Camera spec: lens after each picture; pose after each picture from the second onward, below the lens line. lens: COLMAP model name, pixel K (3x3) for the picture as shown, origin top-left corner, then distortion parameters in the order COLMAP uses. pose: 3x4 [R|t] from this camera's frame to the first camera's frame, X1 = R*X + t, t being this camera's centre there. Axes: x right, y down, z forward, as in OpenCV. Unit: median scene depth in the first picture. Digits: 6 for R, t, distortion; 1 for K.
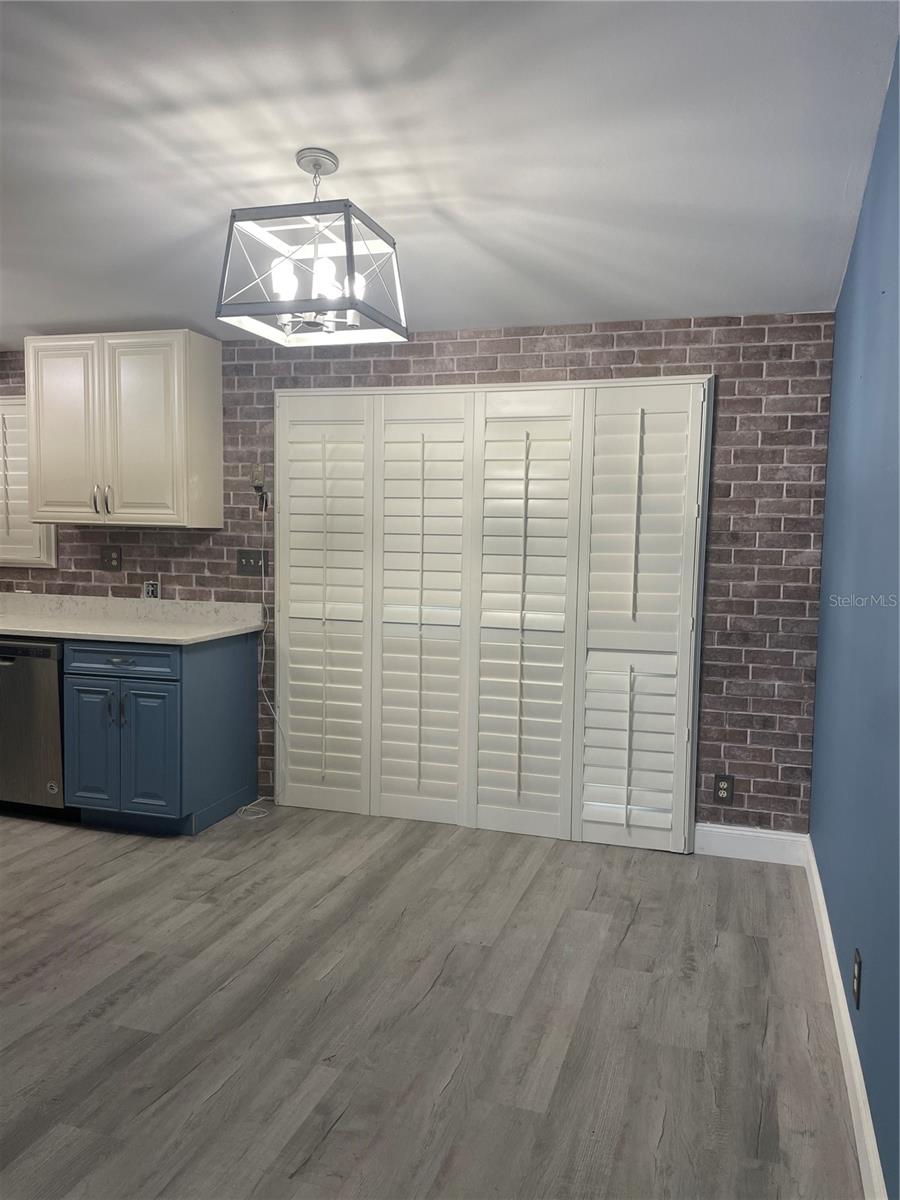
lens RADIAL K [[913.4, 0, 453.6], [0, 913.4, 597.6], [0, 0, 1]] dist [0.046789, -0.050548]
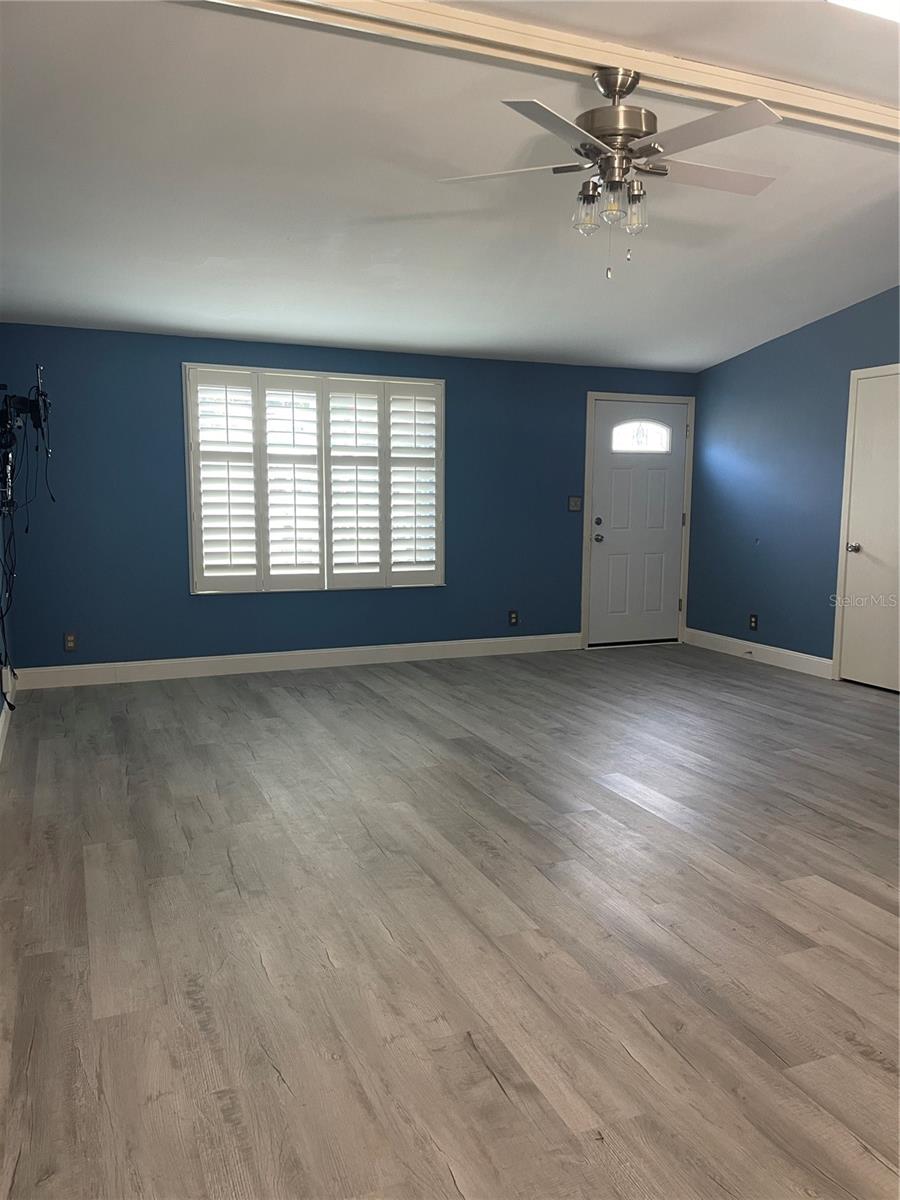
lens RADIAL K [[913.4, 0, 462.6], [0, 913.4, 599.8], [0, 0, 1]] dist [0.046789, -0.050548]
pose [[-0.751697, 0.060829, -0.656697, 0.248911], [-0.065045, 0.984045, 0.165605, -0.037491], [0.656293, 0.167199, -0.735747, 0.803837]]
